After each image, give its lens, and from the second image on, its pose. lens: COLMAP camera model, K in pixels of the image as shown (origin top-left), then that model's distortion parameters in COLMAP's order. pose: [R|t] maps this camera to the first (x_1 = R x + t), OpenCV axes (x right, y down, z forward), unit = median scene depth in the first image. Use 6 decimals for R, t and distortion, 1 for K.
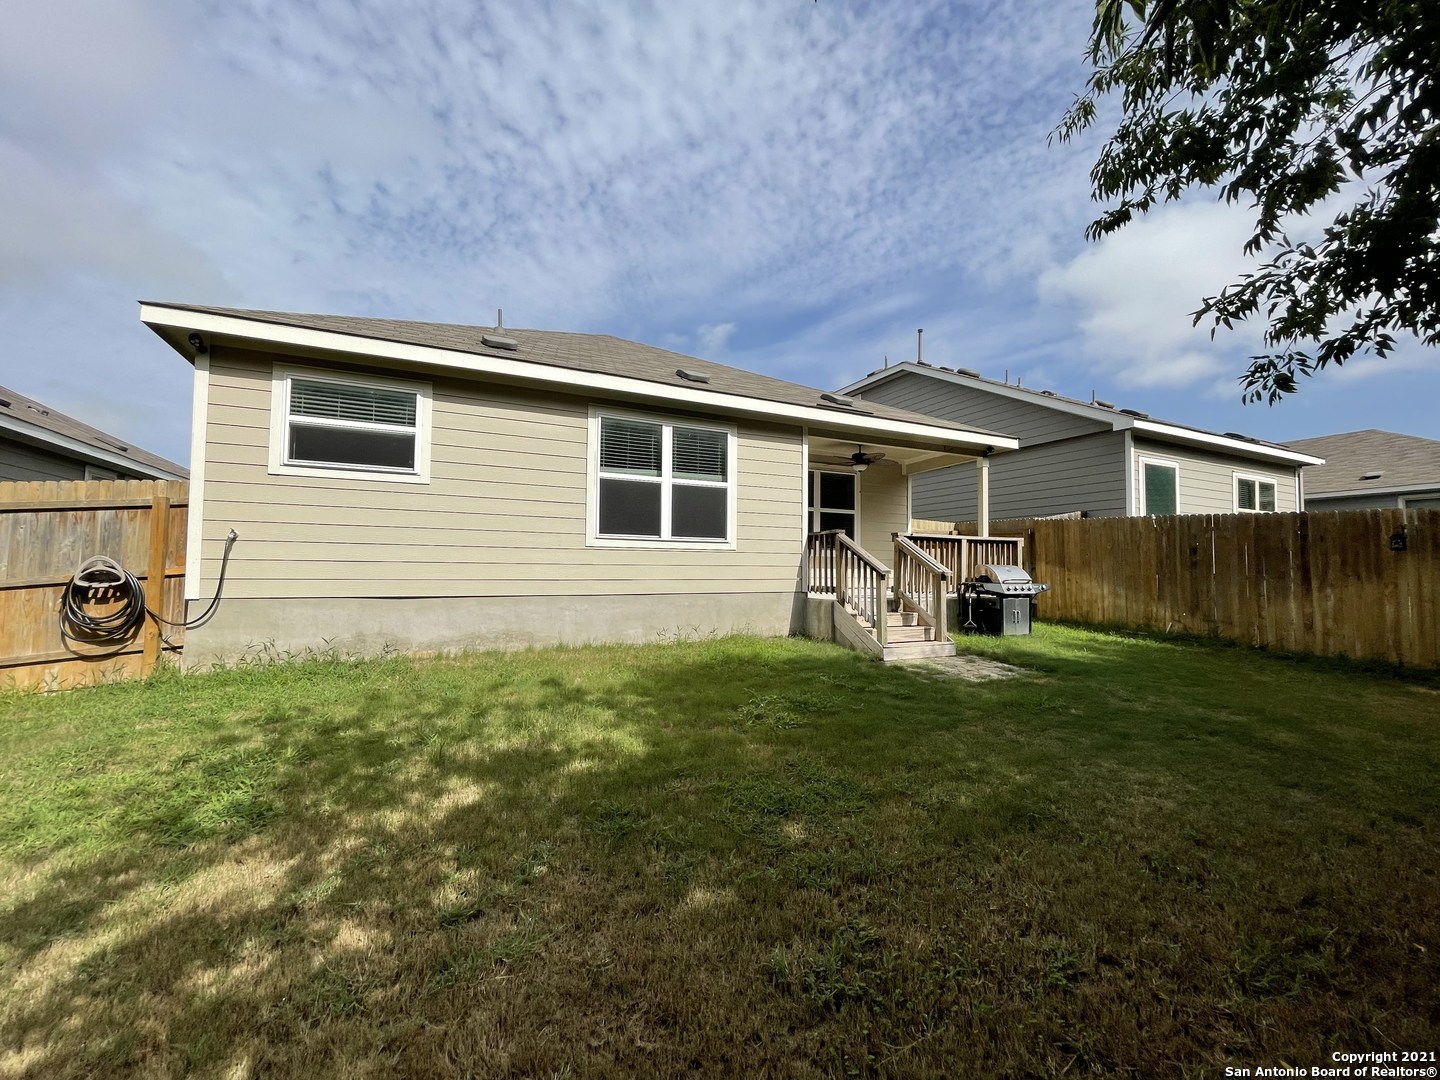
lens RADIAL K [[583.1, 0, 699.9], [0, 583.1, 535.7], [0, 0, 1]] dist [-0.002174, 0.001085]
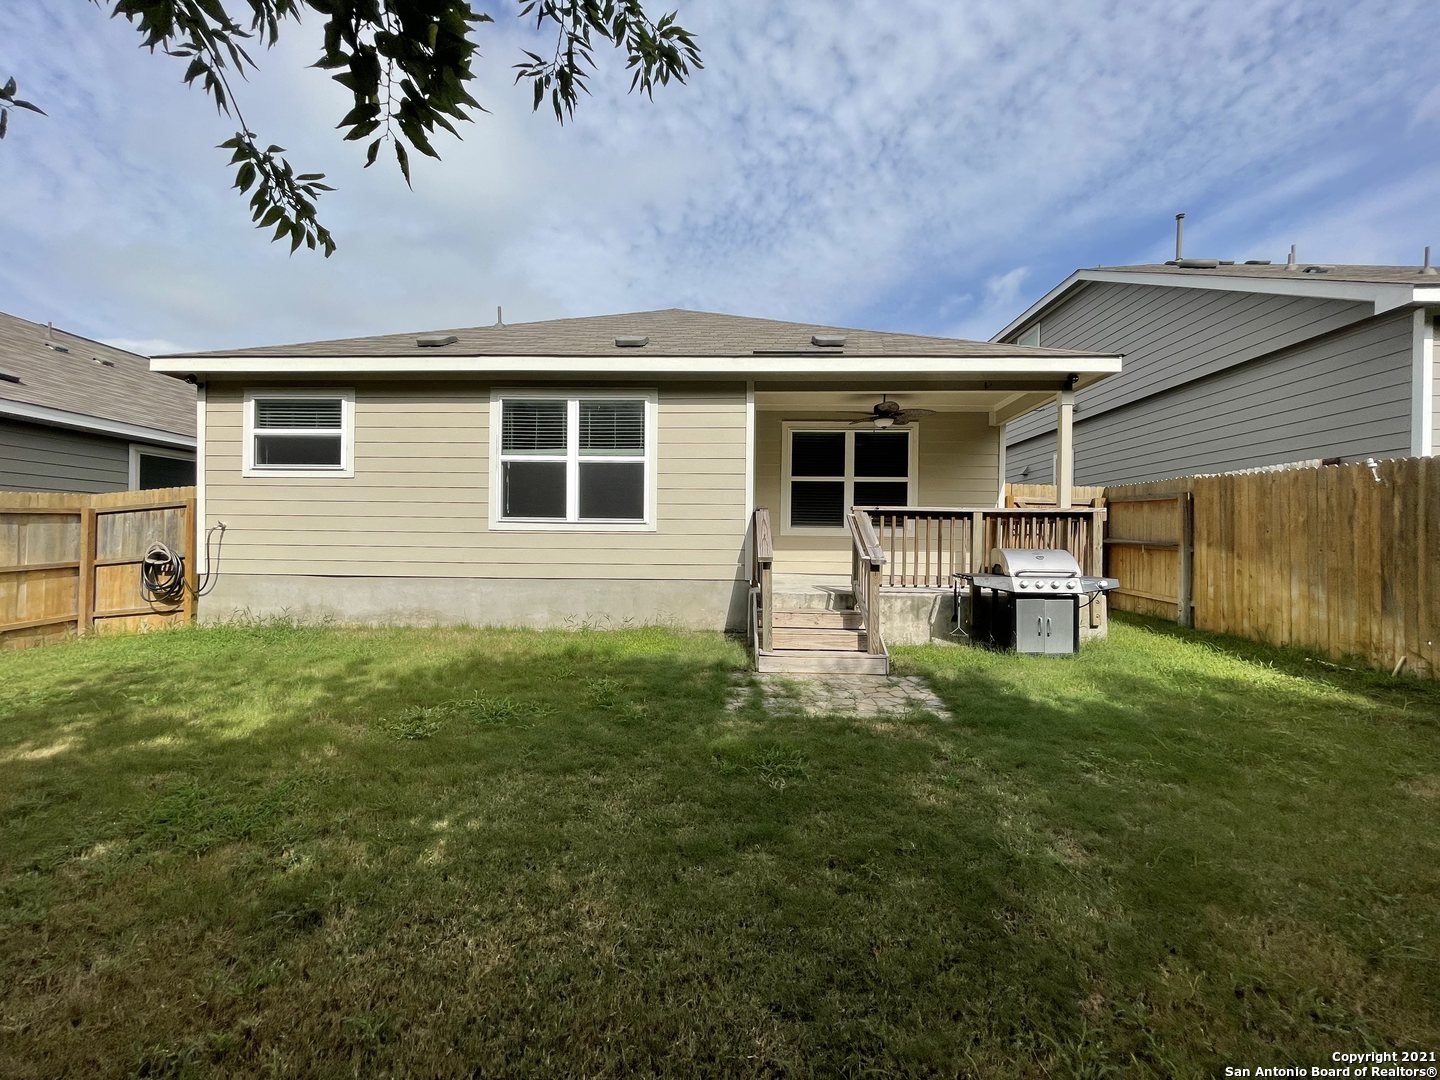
lens RADIAL K [[583.1, 0, 714.7], [0, 583.1, 541.2], [0, 0, 1]] dist [-0.002174, 0.001085]
pose [[0.885992, -0.001050, -0.463700, 0.436648], [0.023586, 0.998805, 0.042805, 0.002433], [0.463101, -0.048862, 0.884958, 0.197589]]
